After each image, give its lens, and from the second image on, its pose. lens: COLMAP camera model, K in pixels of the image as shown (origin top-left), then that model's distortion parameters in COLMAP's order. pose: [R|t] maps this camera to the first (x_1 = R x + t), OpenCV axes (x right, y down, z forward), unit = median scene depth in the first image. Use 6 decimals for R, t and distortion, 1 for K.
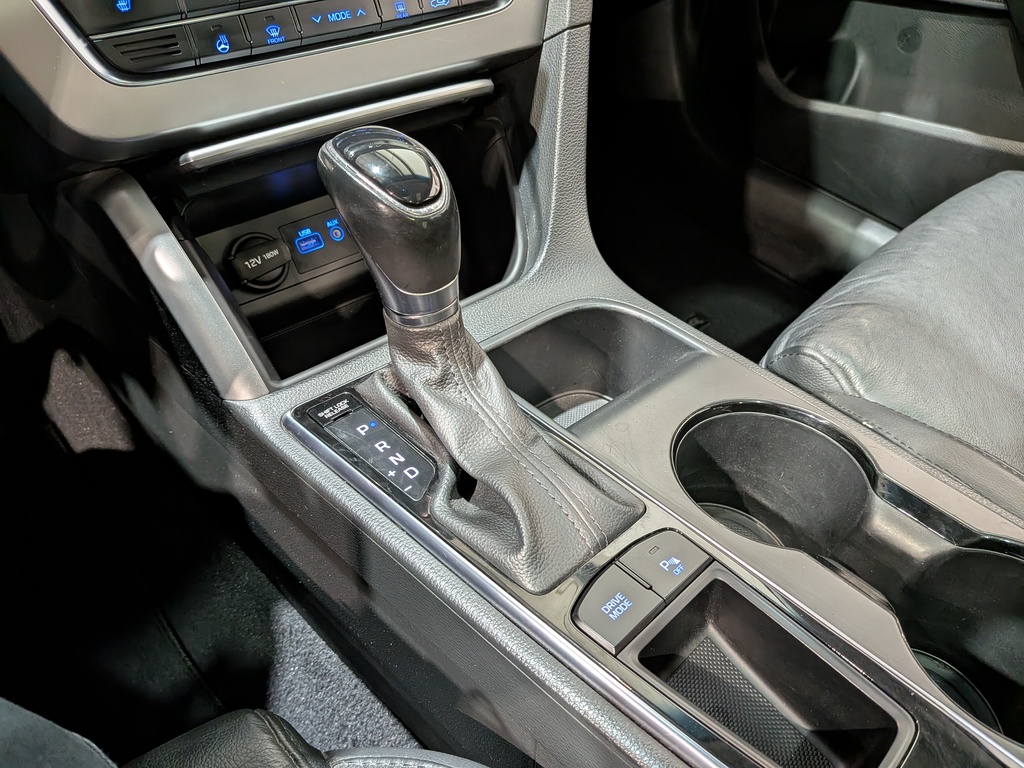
lens RADIAL K [[747.7, 0, 511.1], [0, 747.7, 404.8], [0, 0, 1]] dist [0.059073, -0.106494]
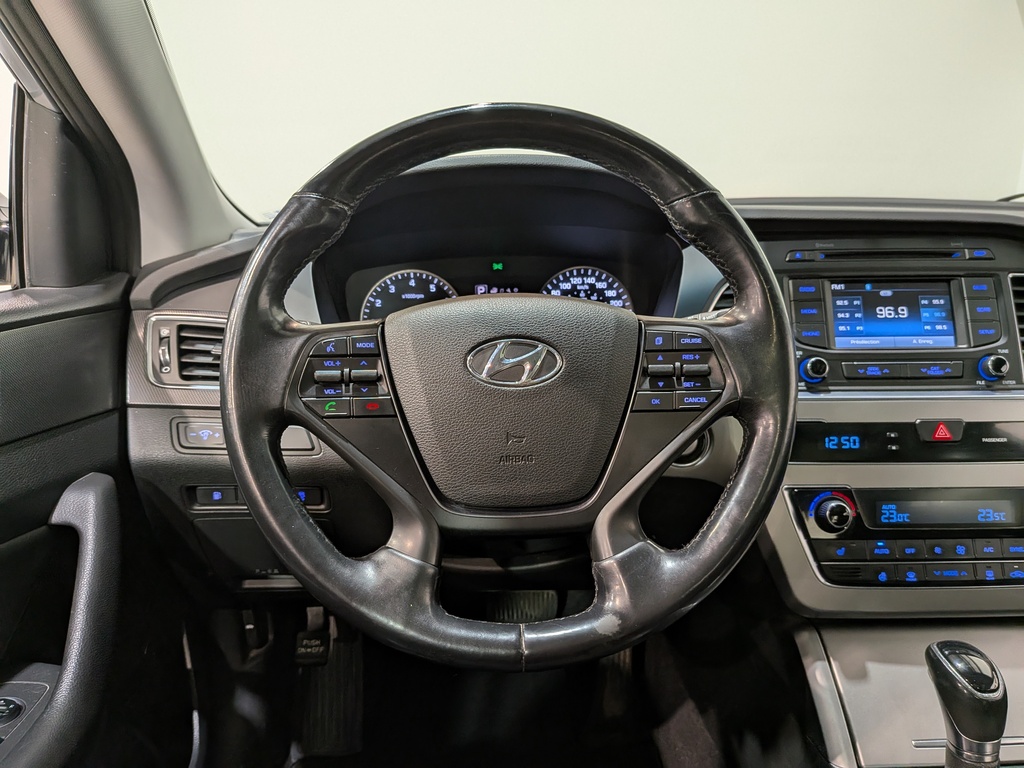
lens RADIAL K [[747.7, 0, 515.8], [0, 747.7, 403.7], [0, 0, 1]] dist [0.059073, -0.106494]
pose [[0.771373, 0.099033, -0.628631, 0.063119], [-0.406878, 0.836289, -0.367520, 0.232236], [0.489320, 0.539271, 0.685385, -0.976197]]
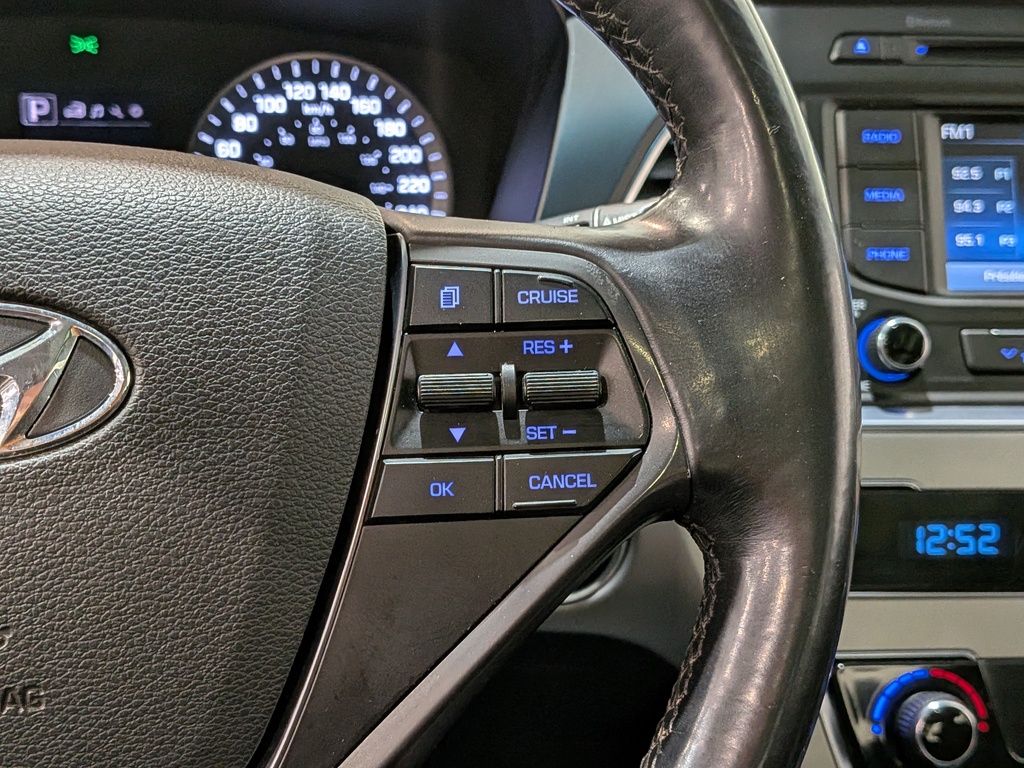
lens RADIAL K [[1518.9, 0, 488.1], [0, 1518.9, 439.3], [0, 0, 1]] dist [0.054591, 0.000000]
pose [[0.846191, 0.143649, -0.513153, -0.117611], [-0.364543, 0.858437, -0.360826, -0.088488], [0.388677, 0.492393, 0.778768, -0.619430]]
